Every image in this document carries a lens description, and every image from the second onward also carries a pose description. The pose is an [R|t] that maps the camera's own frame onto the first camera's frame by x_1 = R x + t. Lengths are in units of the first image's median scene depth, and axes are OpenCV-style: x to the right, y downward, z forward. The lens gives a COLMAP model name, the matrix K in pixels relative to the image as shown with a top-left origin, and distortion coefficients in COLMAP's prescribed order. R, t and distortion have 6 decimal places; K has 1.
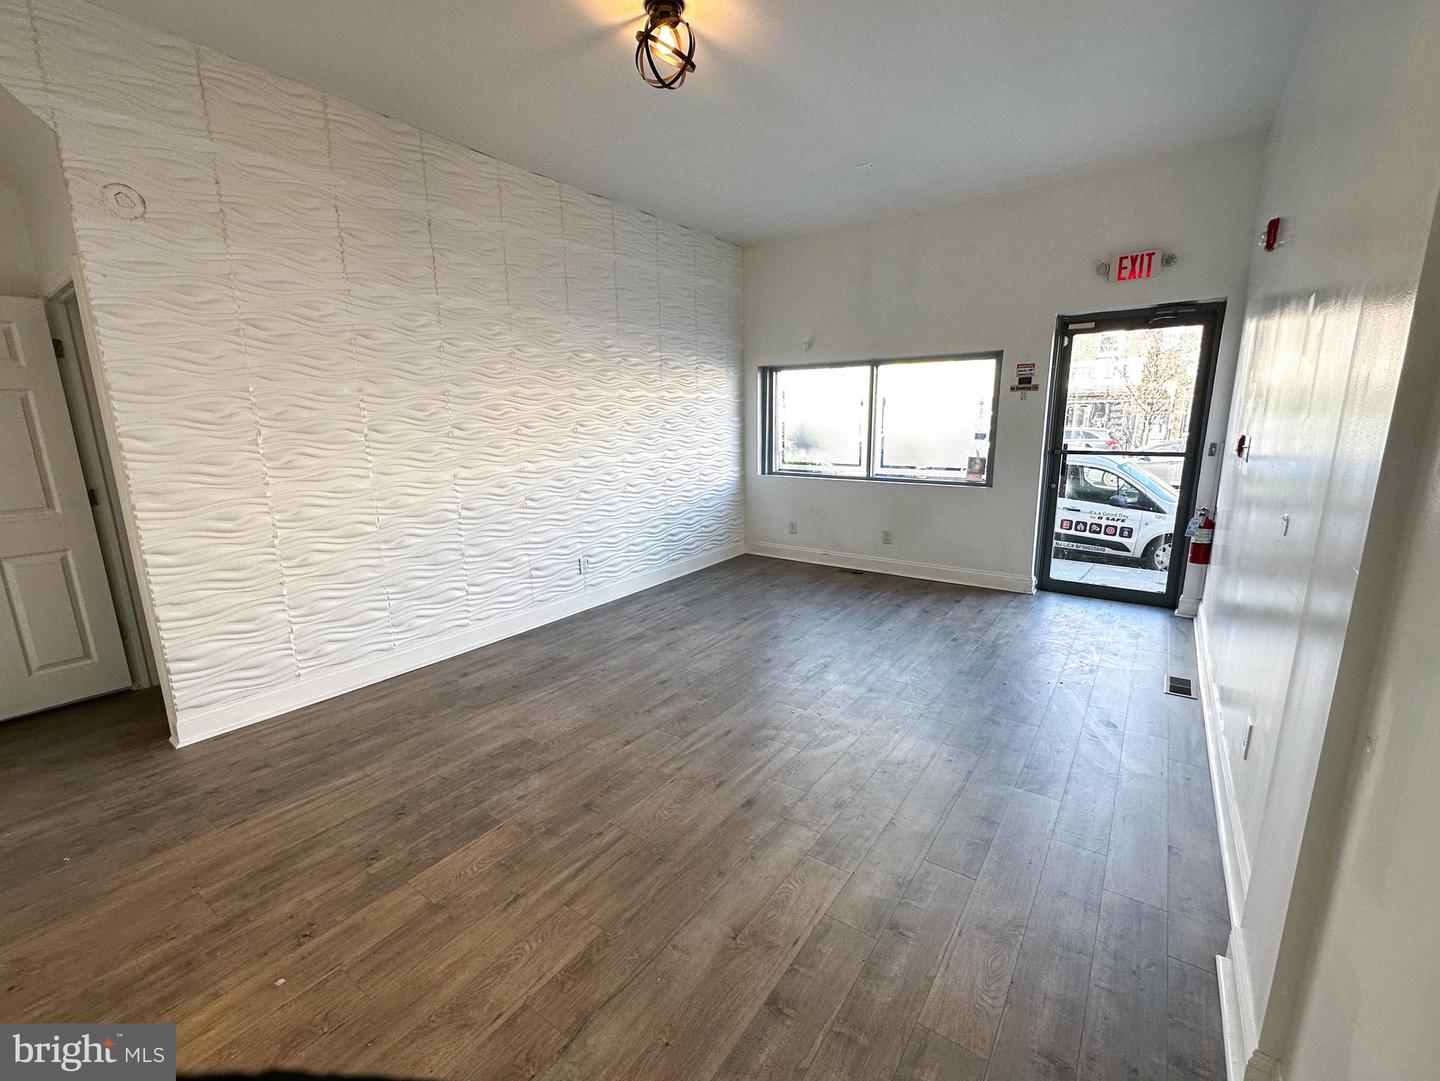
lens RADIAL K [[612.7, 0, 703.6], [0, 612.7, 552.3], [0, 0, 1]] dist [-0.028807, -0.000190]
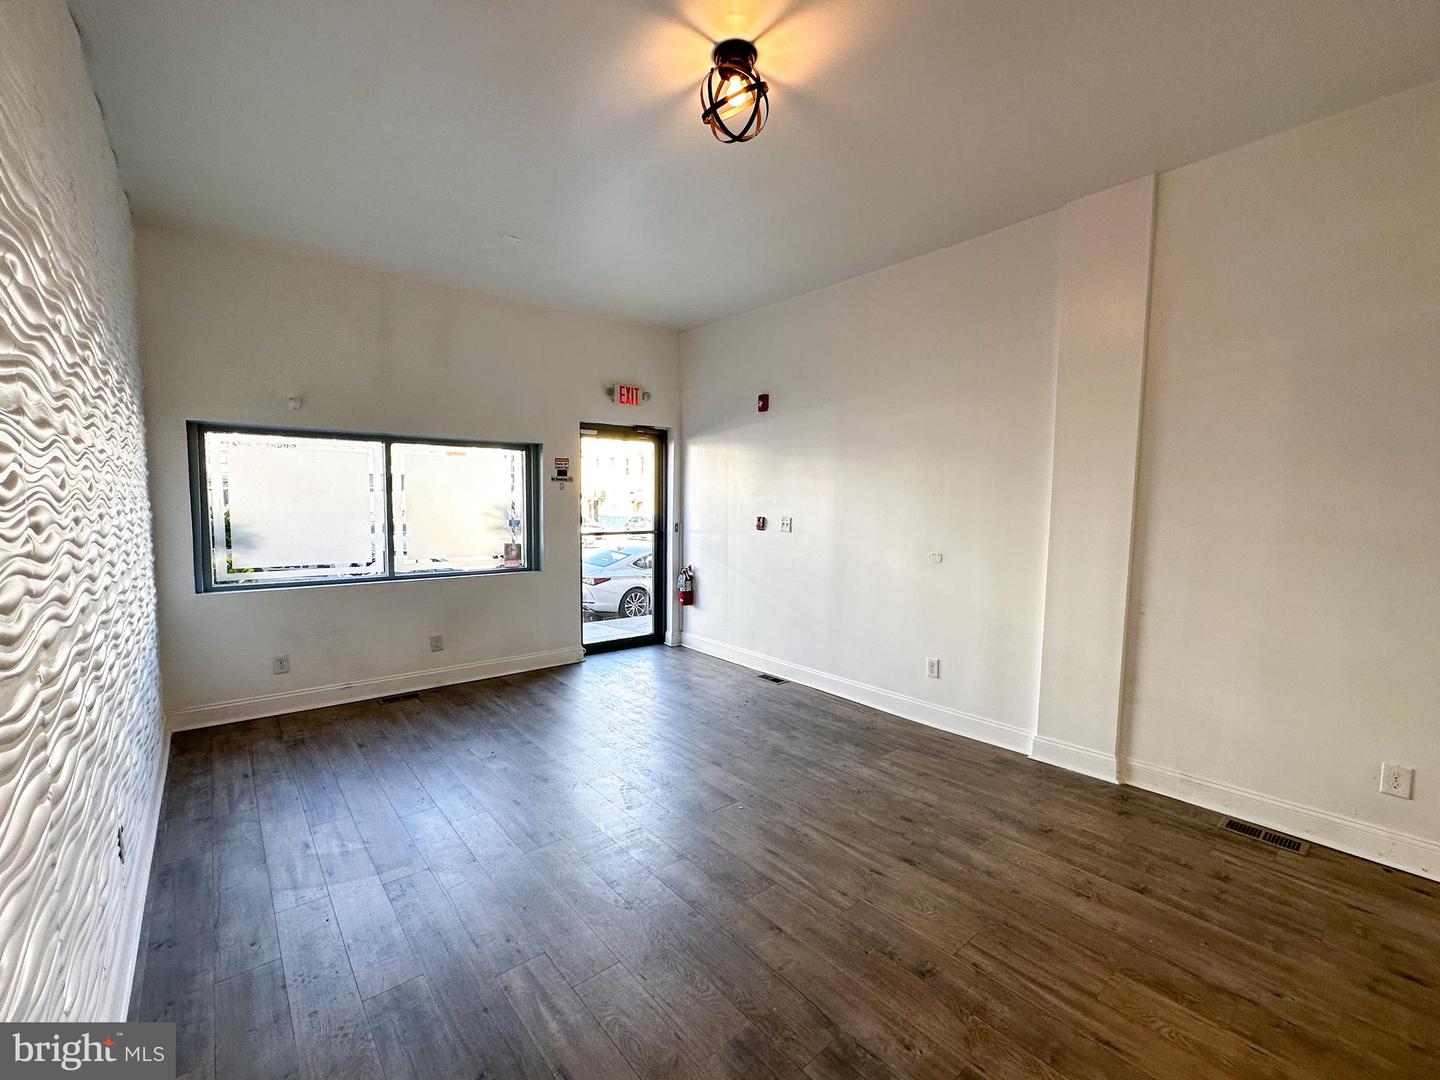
lens RADIAL K [[614.3, 0, 720.0], [0, 614.3, 540.0], [0, 0, 1]] dist [-0.004010, -0.000153]
pose [[0.234953, -0.046685, 0.970885, -0.538774], [0.199480, 0.979901, -0.001155, -0.108111], [-0.951318, 0.193943, 0.239543, 0.499677]]
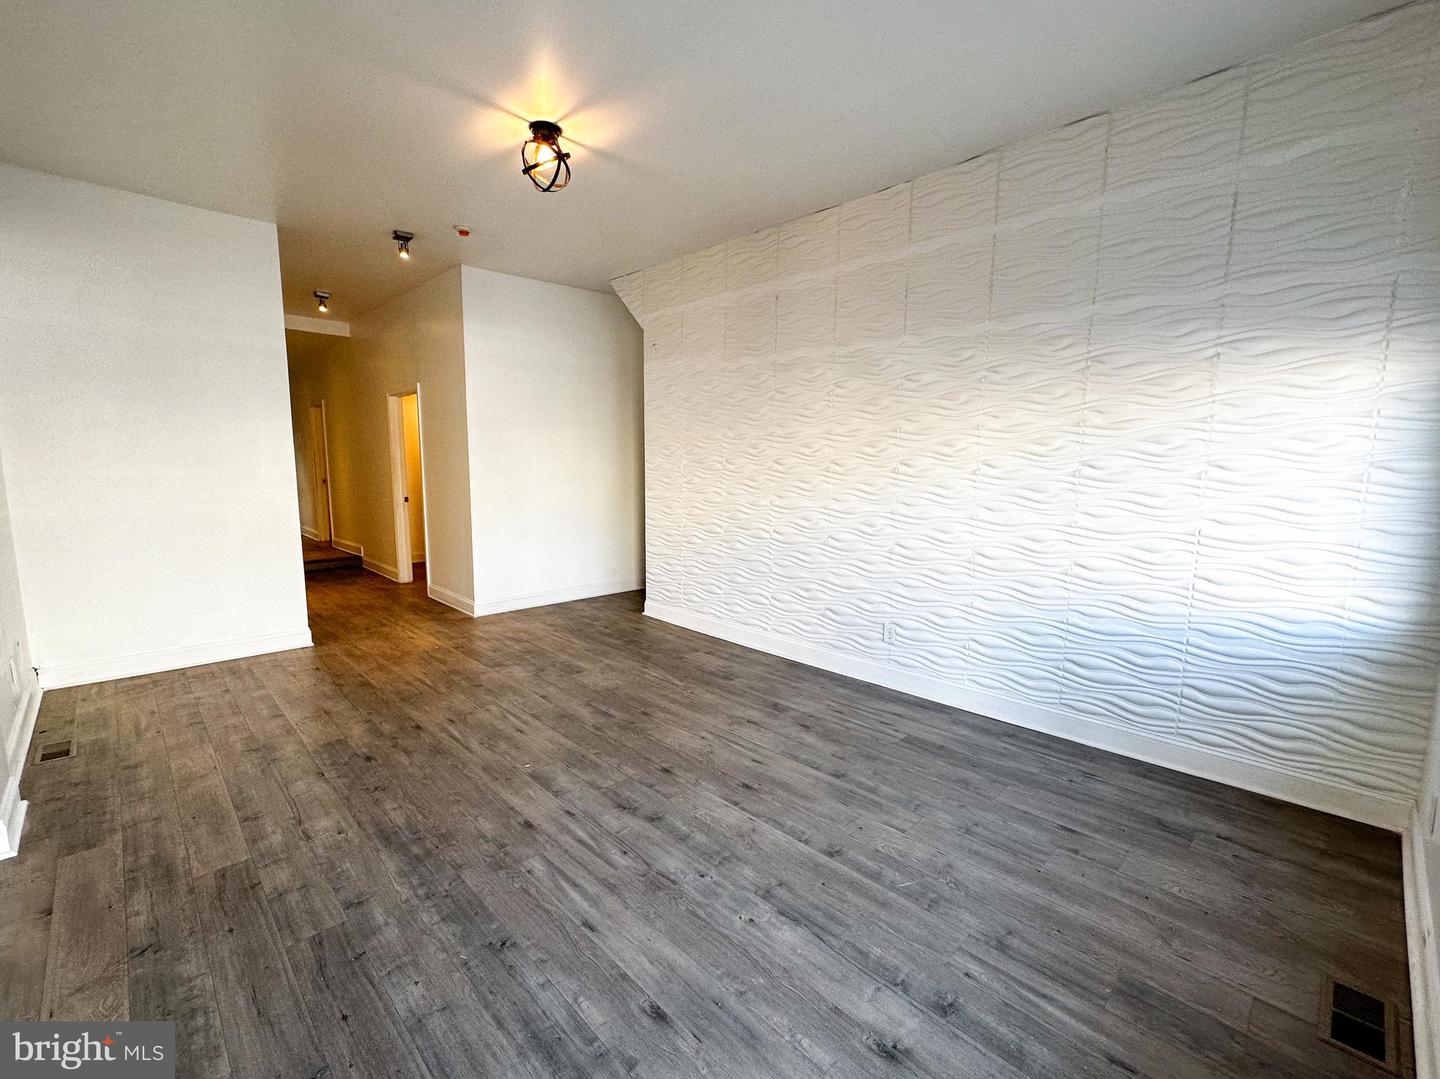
lens RADIAL K [[617.1, 0, 720.0], [0, 617.1, 539.5], [0, 0, 1]] dist [0.001176, -0.000157]
pose [[-0.157174, 0.142533, -0.977231, 0.682027], [-0.214286, 0.961033, 0.174636, -0.210851], [0.964042, 0.236855, -0.120507, 0.917166]]
